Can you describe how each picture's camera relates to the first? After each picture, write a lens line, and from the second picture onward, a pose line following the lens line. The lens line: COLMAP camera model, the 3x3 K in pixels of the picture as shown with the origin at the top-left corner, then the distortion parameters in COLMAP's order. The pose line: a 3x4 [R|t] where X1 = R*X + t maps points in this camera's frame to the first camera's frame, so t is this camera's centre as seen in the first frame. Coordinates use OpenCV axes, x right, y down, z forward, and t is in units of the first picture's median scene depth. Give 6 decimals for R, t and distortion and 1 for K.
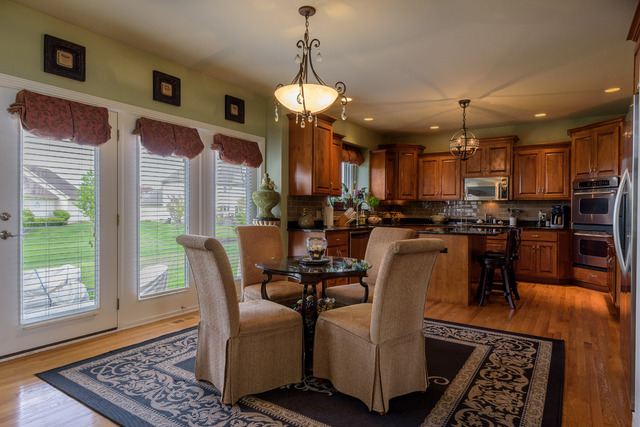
lens RADIAL K [[377.9, 0, 320.0], [0, 377.9, 213.5], [0, 0, 1]] dist [0.001001, -0.000517]
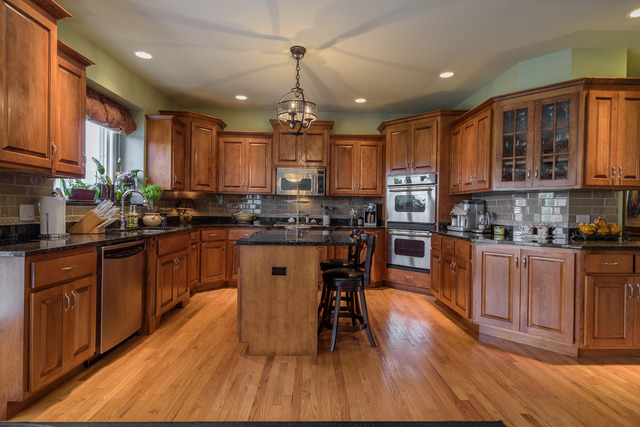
lens RADIAL K [[336.4, 0, 320.0], [0, 336.4, 213.5], [0, 0, 1]] dist [0.012710, 0.000121]
pose [[0.820055, -0.000906, 0.572284, 0.050689], [-0.005974, 0.999931, 0.010143, -0.002035], [-0.572254, -0.011737, 0.819993, 0.396964]]
